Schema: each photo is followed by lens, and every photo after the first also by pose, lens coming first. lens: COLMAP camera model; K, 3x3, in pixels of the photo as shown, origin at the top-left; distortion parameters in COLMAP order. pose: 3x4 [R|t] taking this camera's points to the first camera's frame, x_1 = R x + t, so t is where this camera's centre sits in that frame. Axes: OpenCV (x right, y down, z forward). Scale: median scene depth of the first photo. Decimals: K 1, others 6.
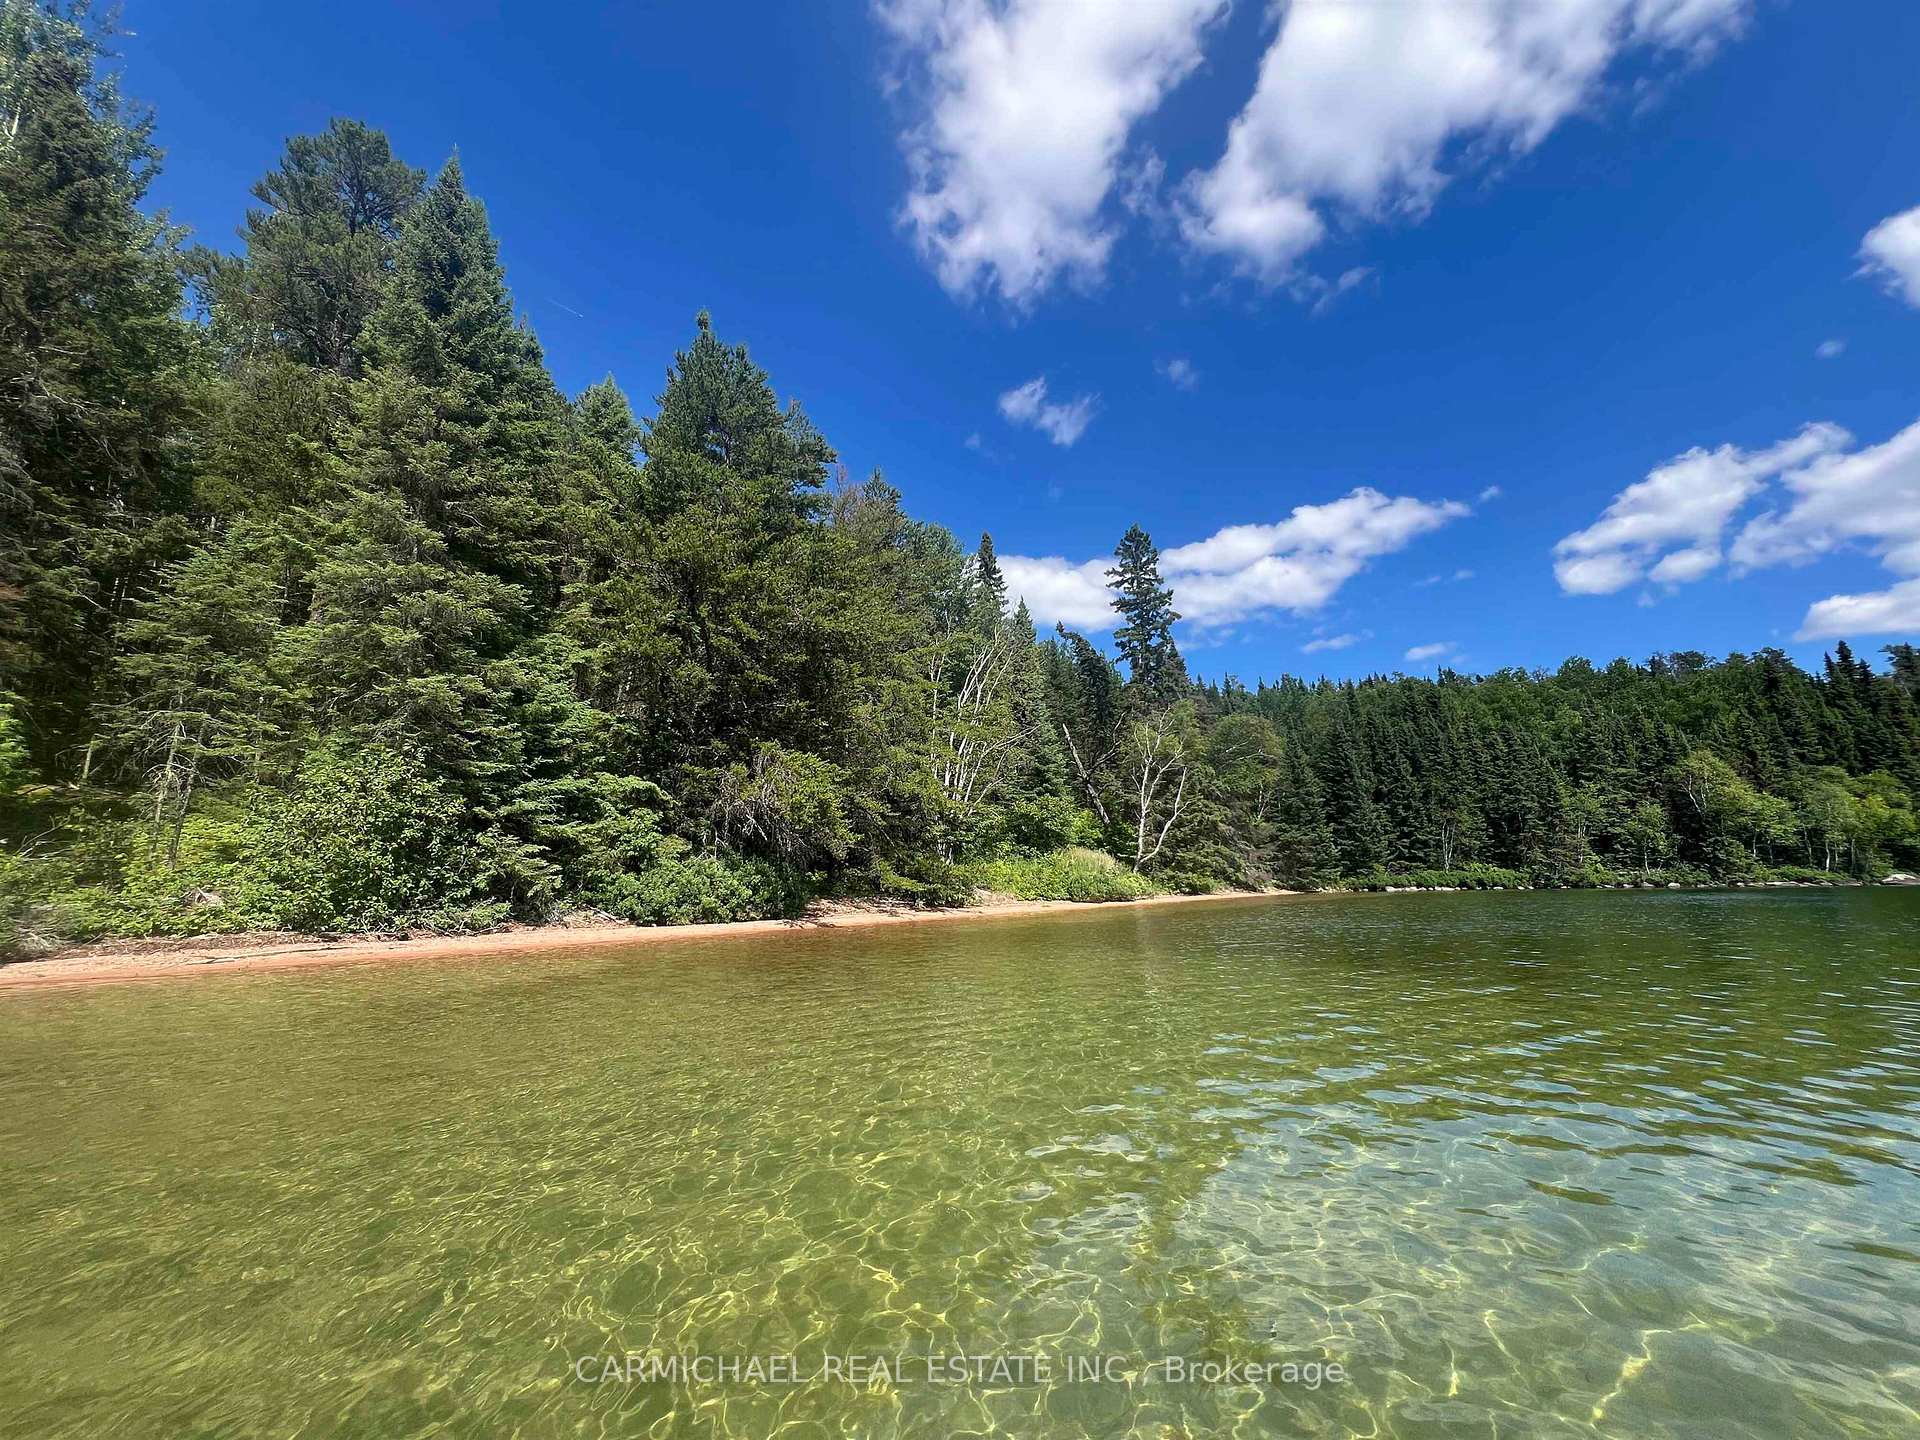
lens RADIAL K [[767.6, 0, 962.7], [0, 767.6, 720.2], [0, 0, 1]] dist [-0.001157, 0.000284]
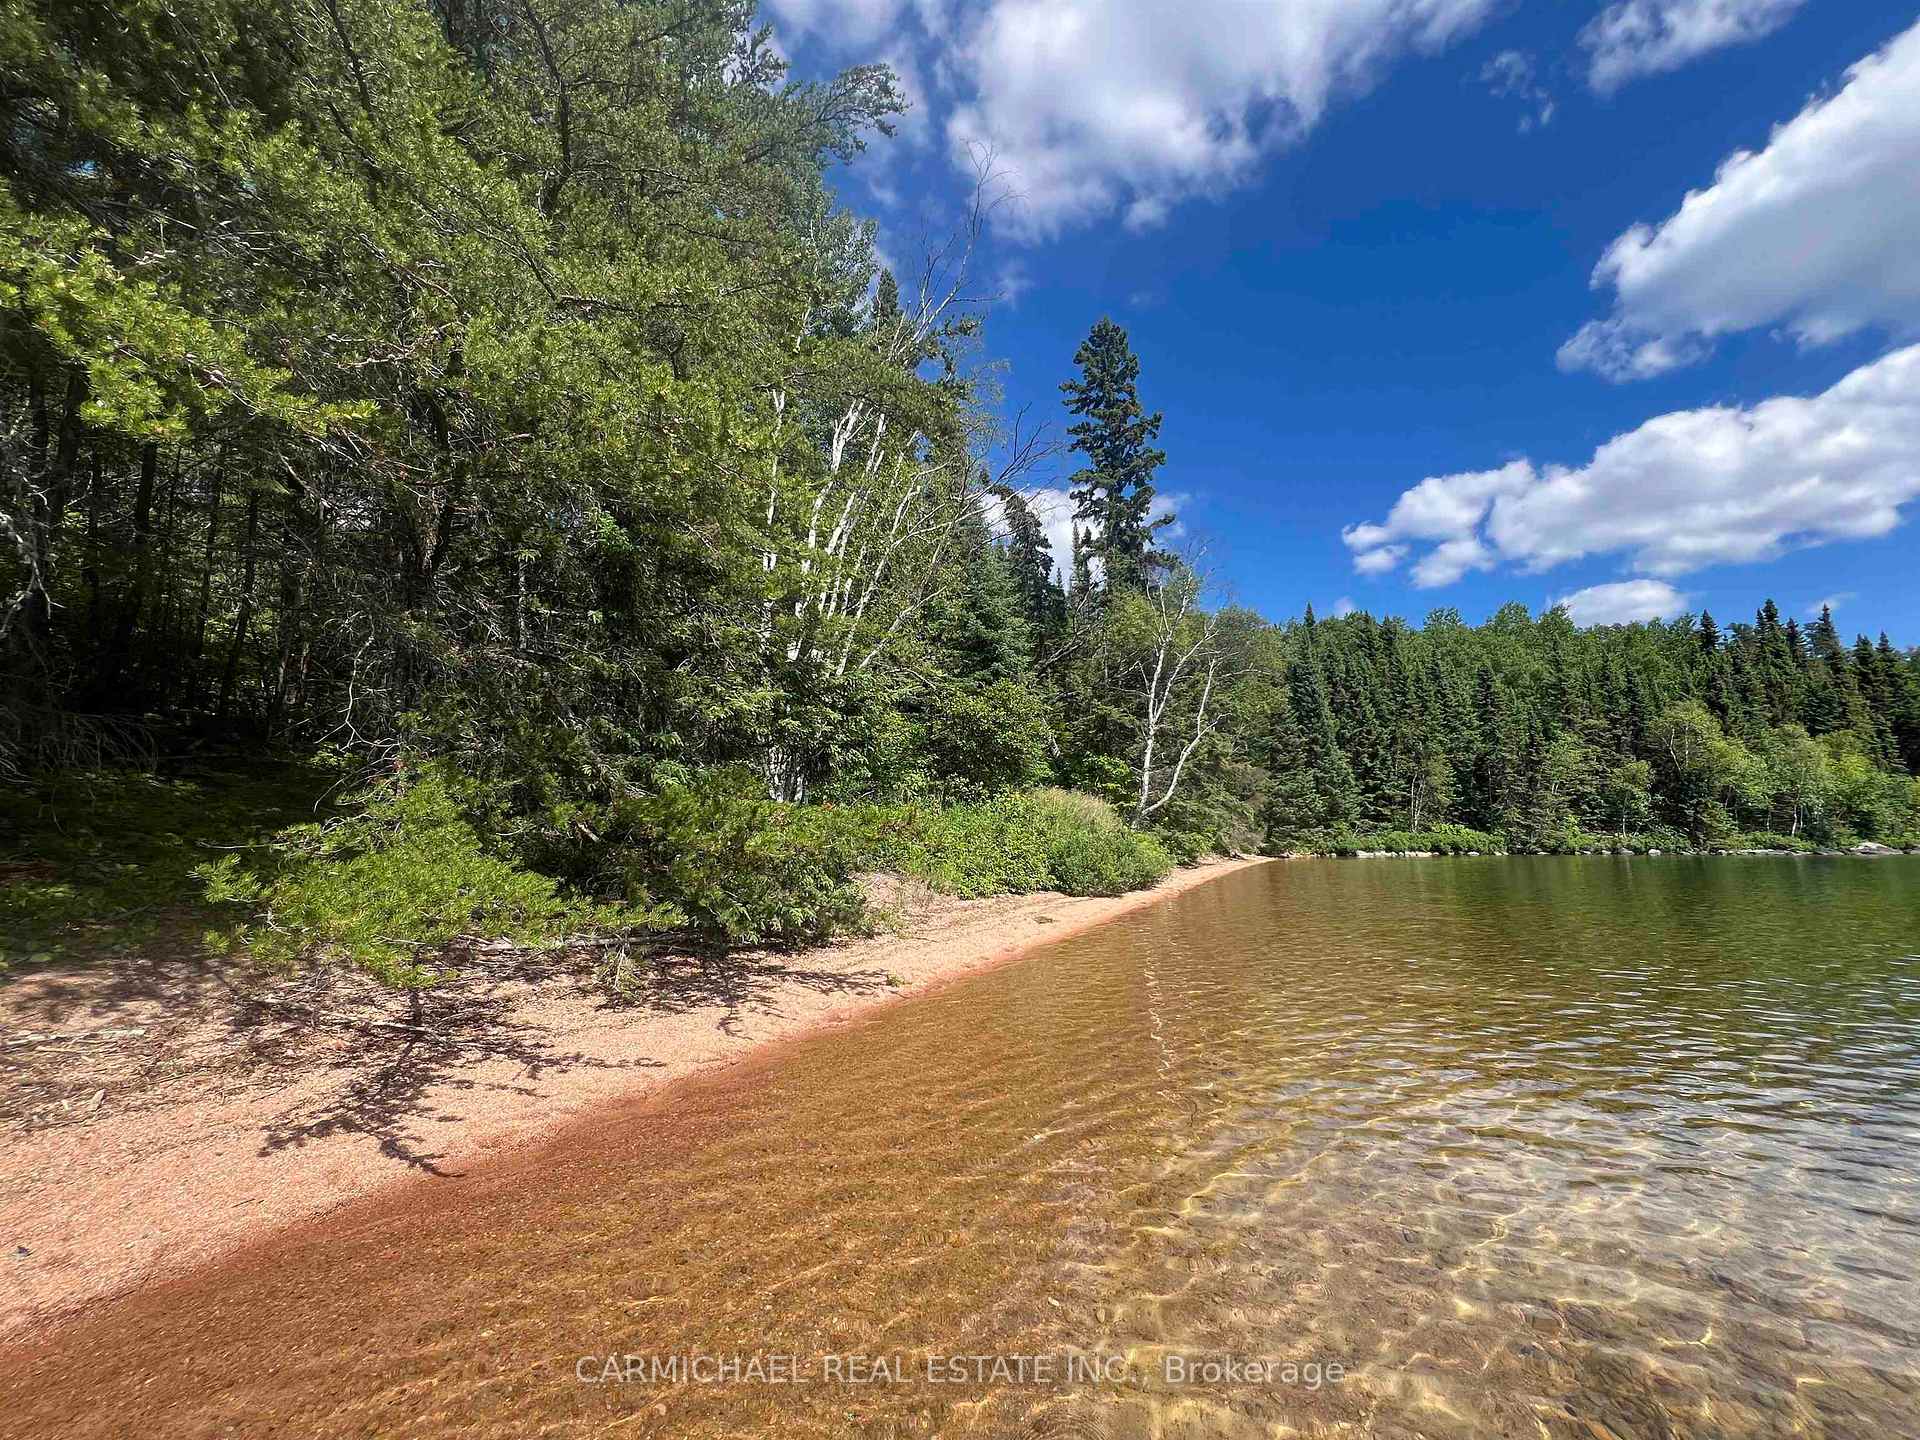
lens RADIAL K [[767.6, 0, 962.7], [0, 767.6, 720.2], [0, 0, 1]] dist [-0.001157, 0.000284]
pose [[0.985193, 0.036675, 0.167478, -0.000182], [-0.046417, 0.997427, 0.054631, 0.069241], [-0.165044, -0.061596, 0.984361, 0.356481]]
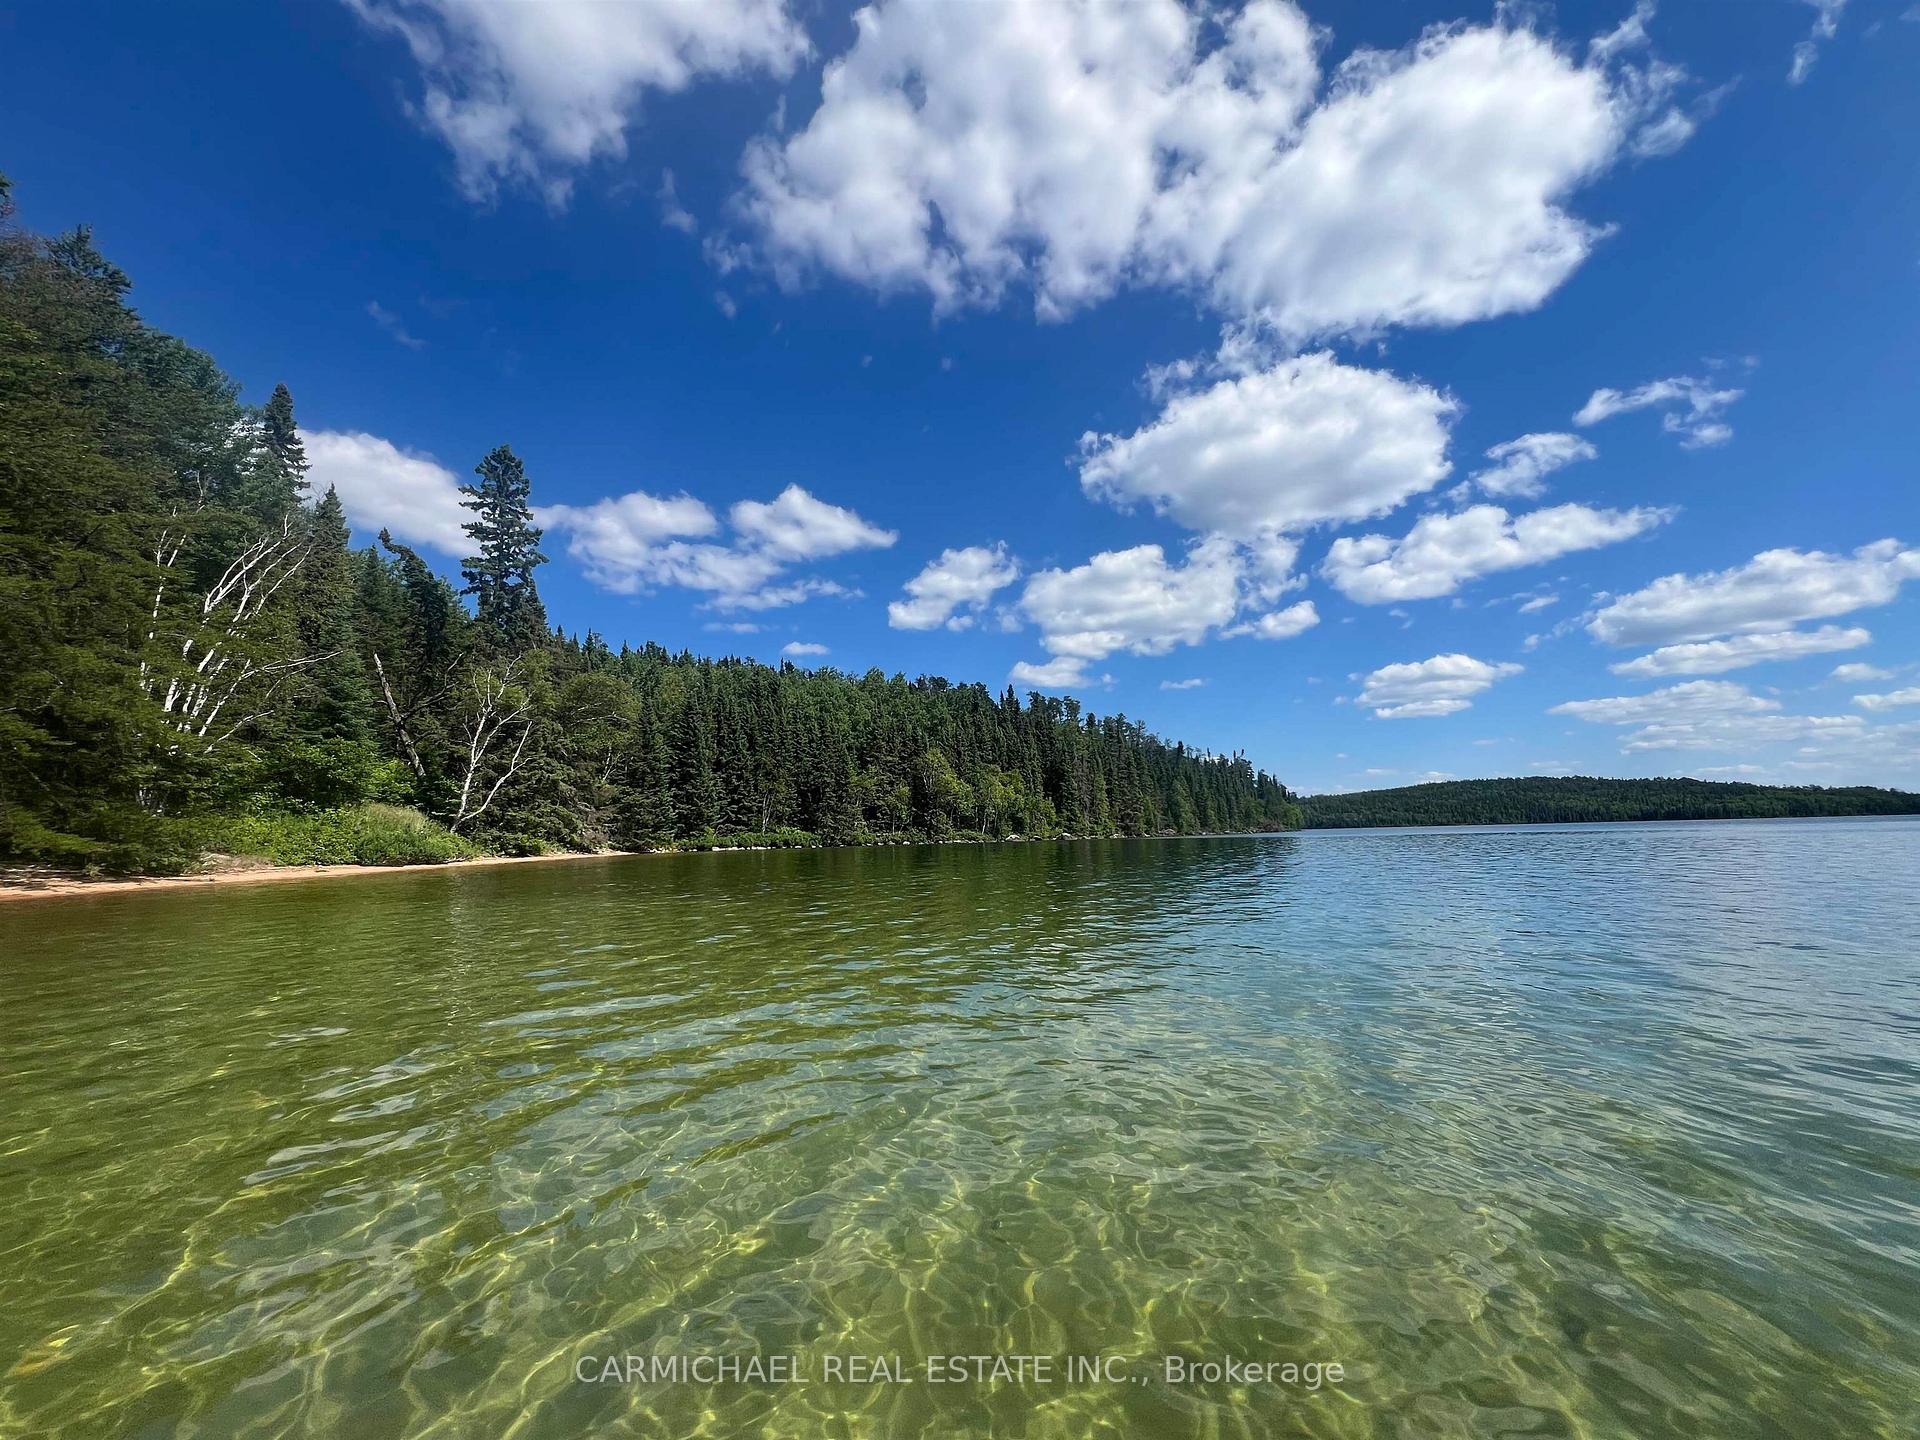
lens RADIAL K [[767.6, 0, 962.7], [0, 767.6, 720.2], [0, 0, 1]] dist [-0.001157, 0.000284]
pose [[0.694603, 0.104142, 0.711815, -0.008472], [-0.135333, 0.990716, -0.012887, 0.000295], [-0.706549, -0.087381, 0.702249, -0.025734]]
